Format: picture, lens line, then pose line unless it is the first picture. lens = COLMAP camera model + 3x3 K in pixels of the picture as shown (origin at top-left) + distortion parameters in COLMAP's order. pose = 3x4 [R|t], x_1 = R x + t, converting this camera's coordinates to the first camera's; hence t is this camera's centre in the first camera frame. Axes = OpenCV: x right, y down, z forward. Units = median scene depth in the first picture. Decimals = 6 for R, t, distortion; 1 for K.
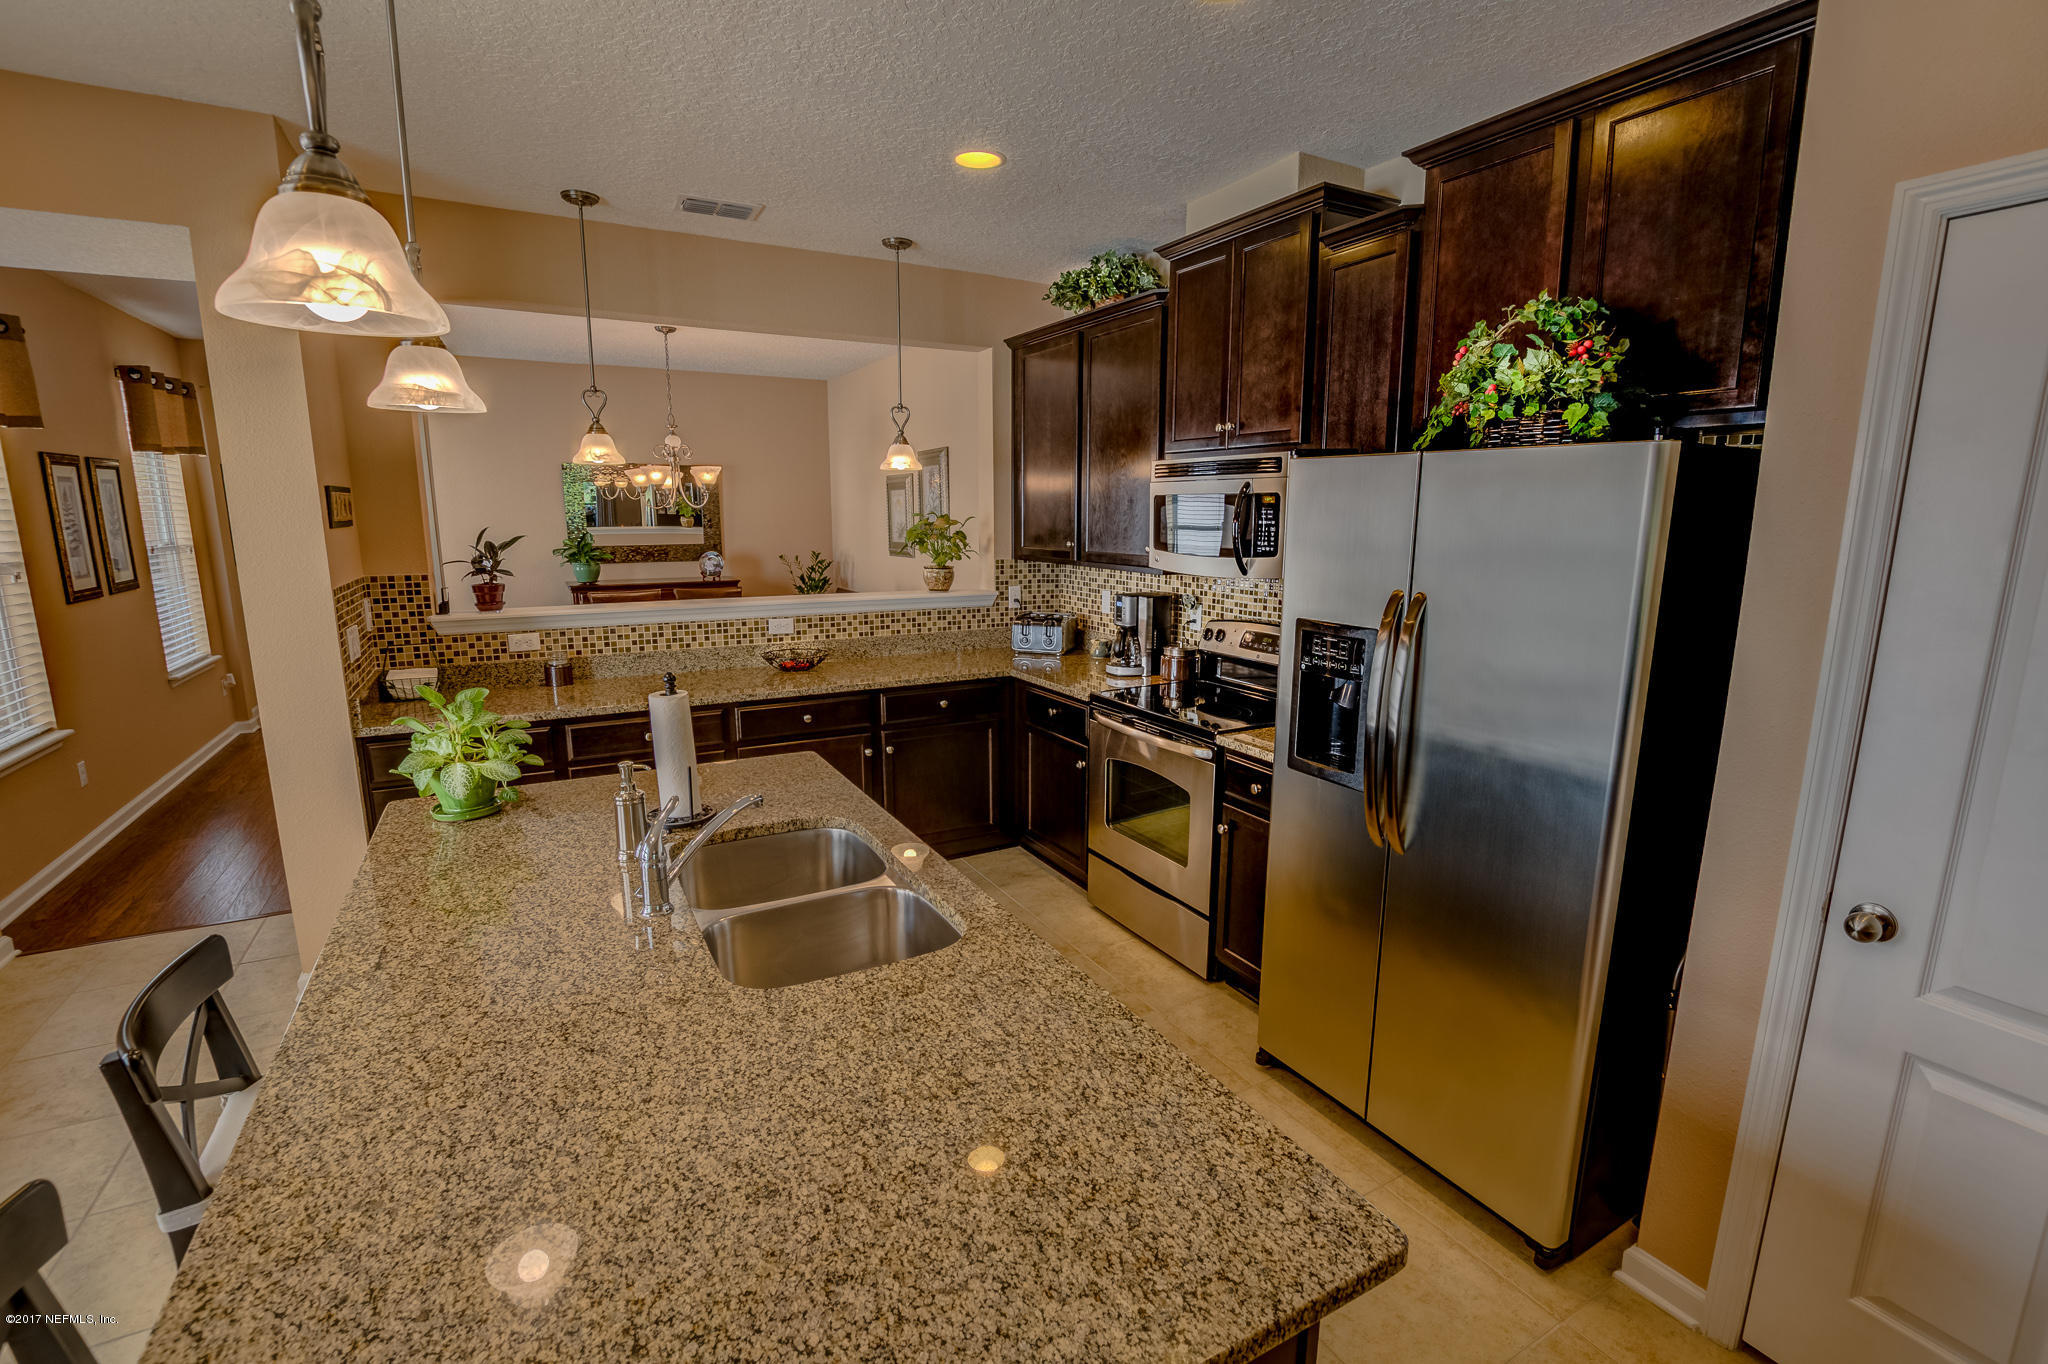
lens RADIAL K [[903.1, 0, 1035.9], [0, 903.1, 685.3], [0, 0, 1]] dist [-0.030199, 0.000456]
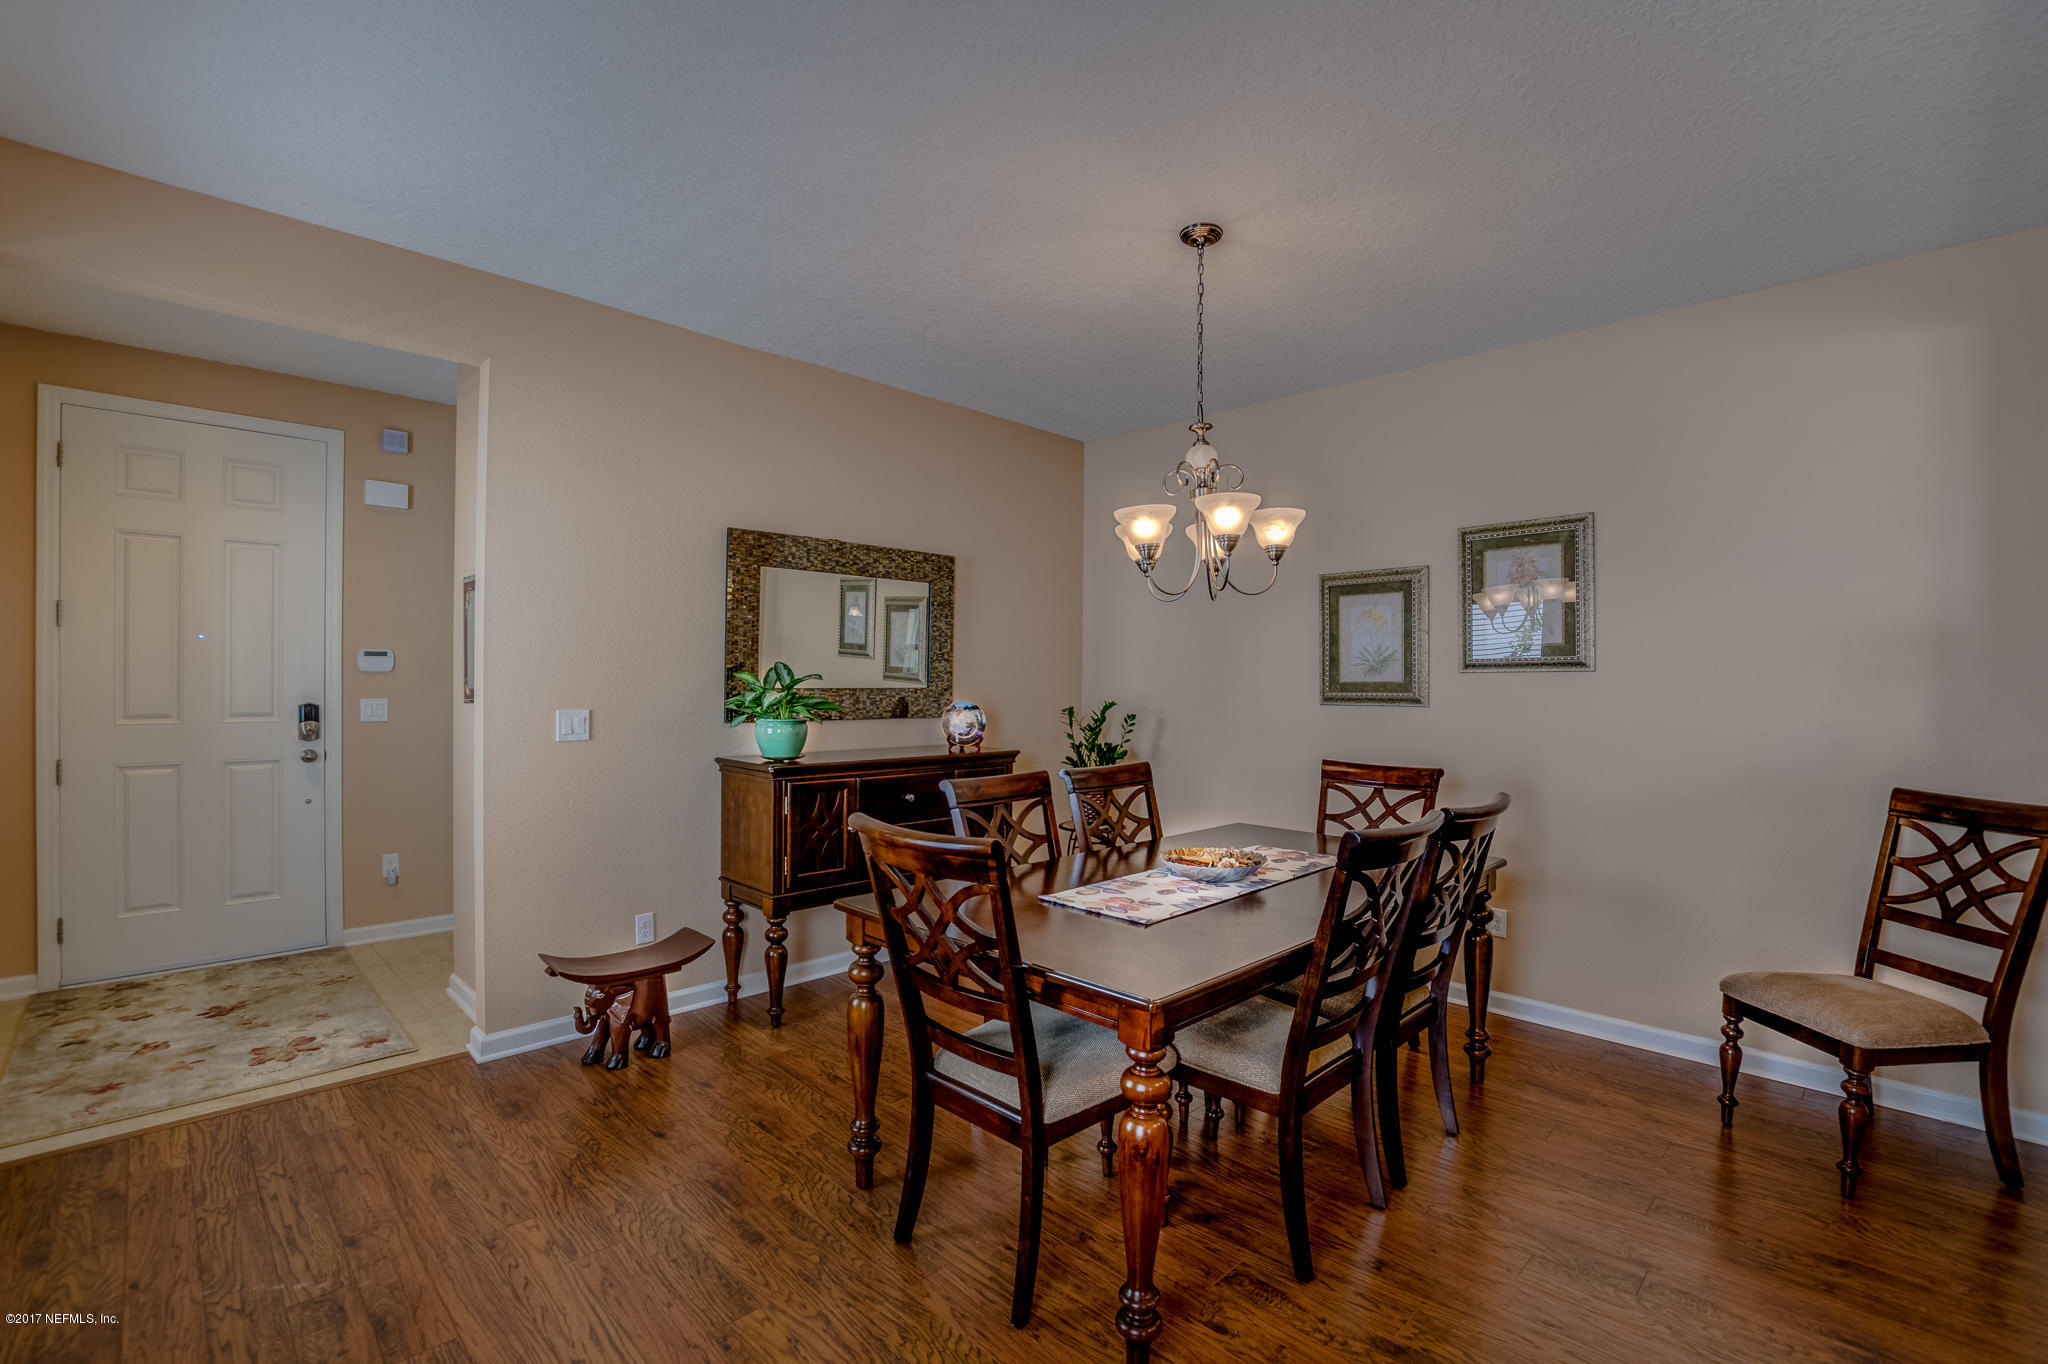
lens RADIAL K [[903.1, 0, 1035.9], [0, 903.1, 685.3], [0, 0, 1]] dist [-0.030199, 0.000456]
pose [[0.962494, 0.003263, 0.271285, -0.962448], [0.047434, 0.982502, -0.180109, -0.111422], [-0.267126, 0.186222, 0.945497, 0.924017]]
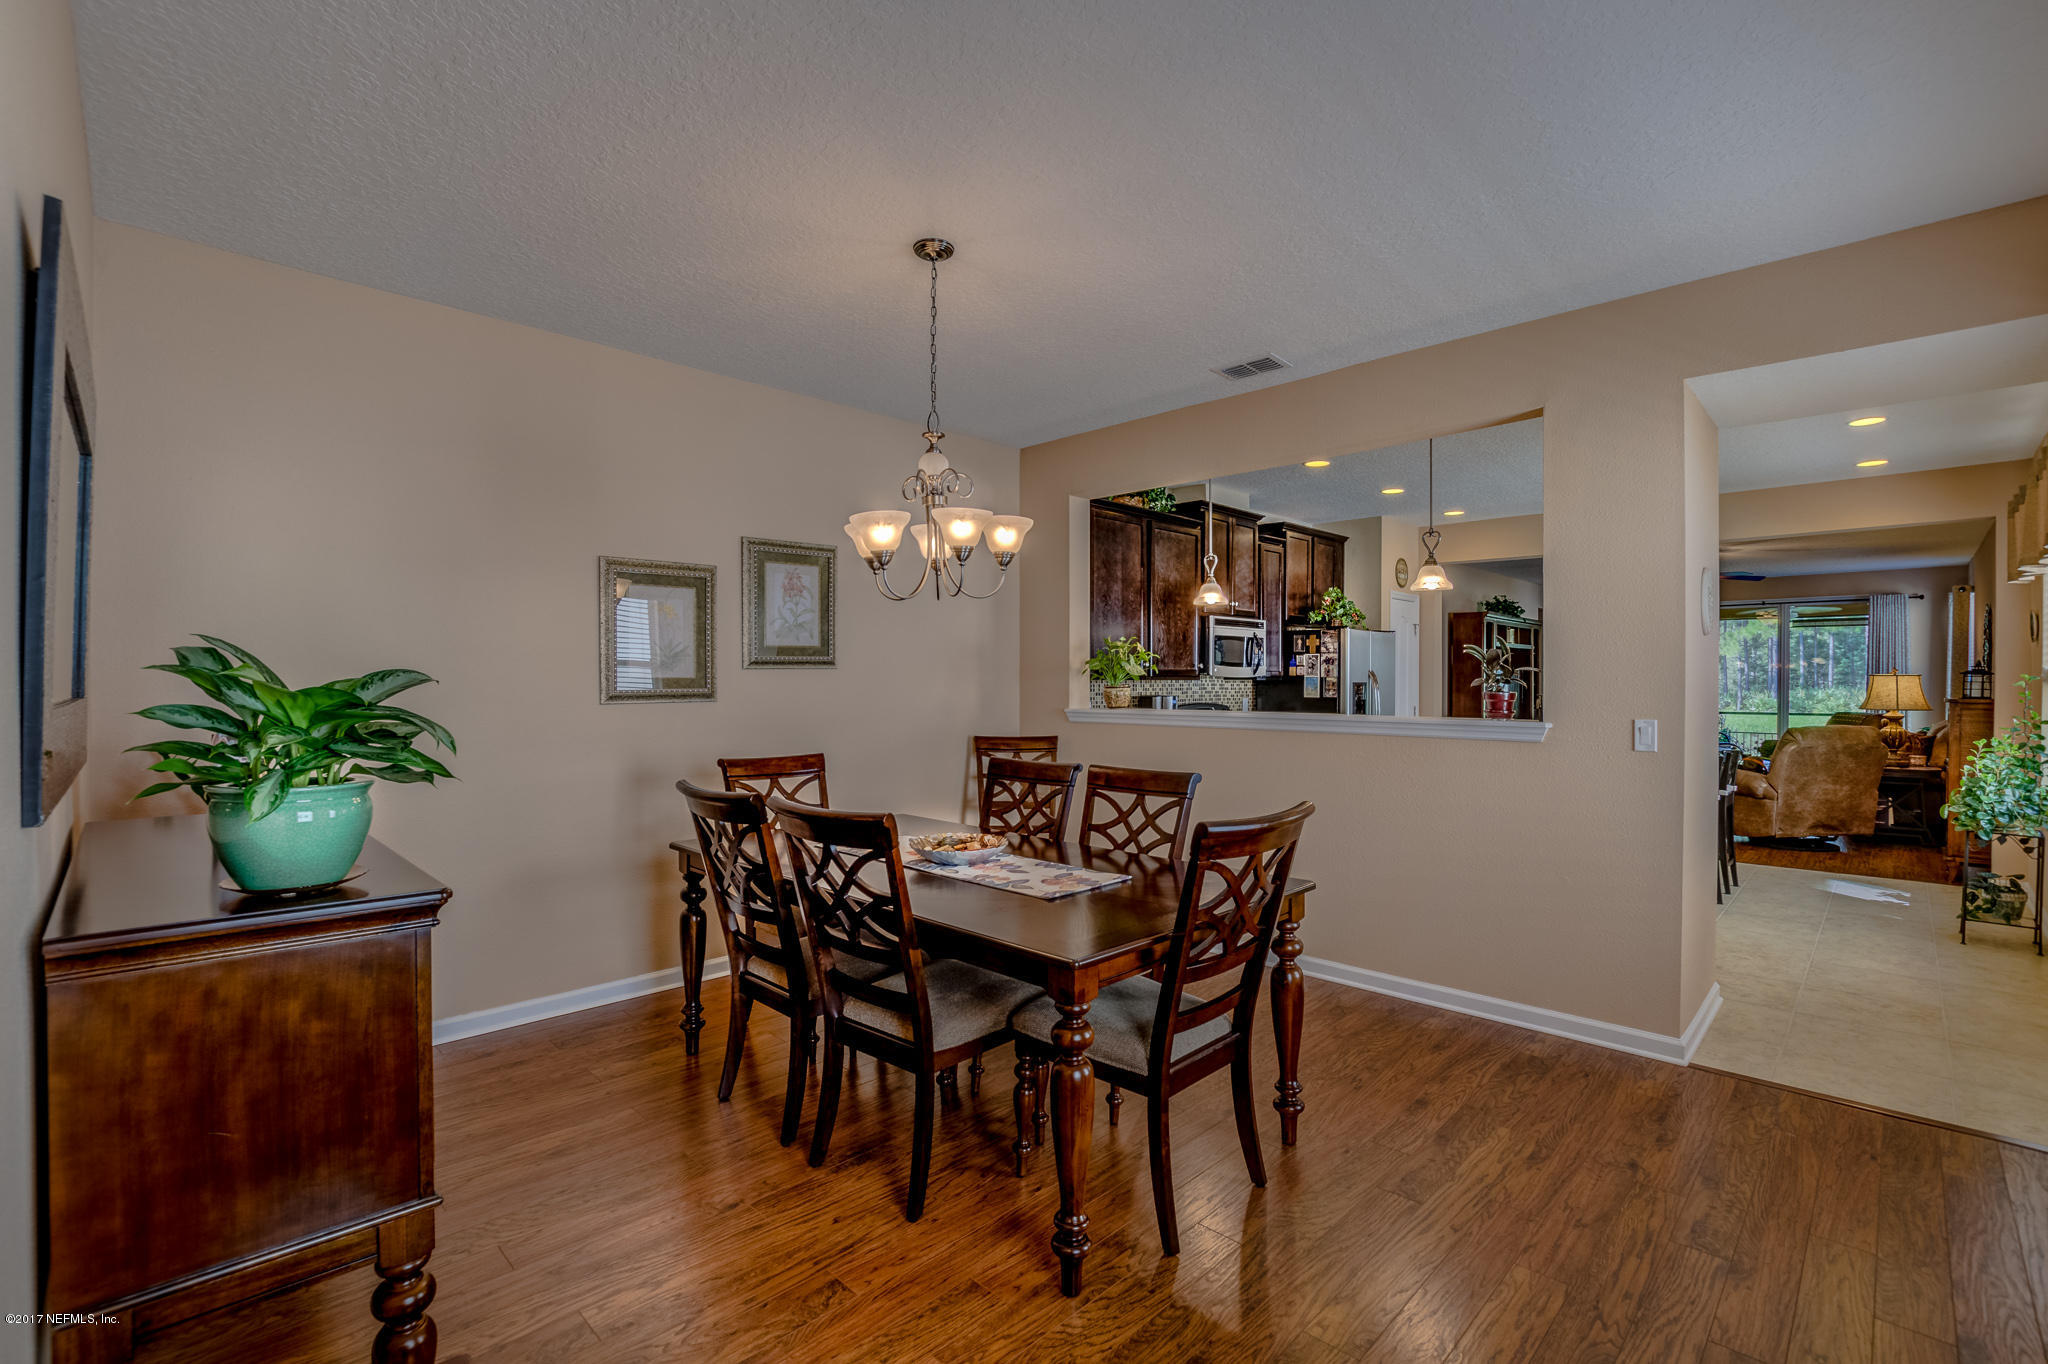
lens RADIAL K [[903.1, 0, 1035.9], [0, 903.1, 685.3], [0, 0, 1]] dist [-0.030199, 0.000456]
pose [[-0.271722, -0.011264, 0.962310, -1.400892], [0.181209, 0.981447, 0.062655, -0.270101], [-0.945162, 0.191404, -0.264640, 1.710045]]
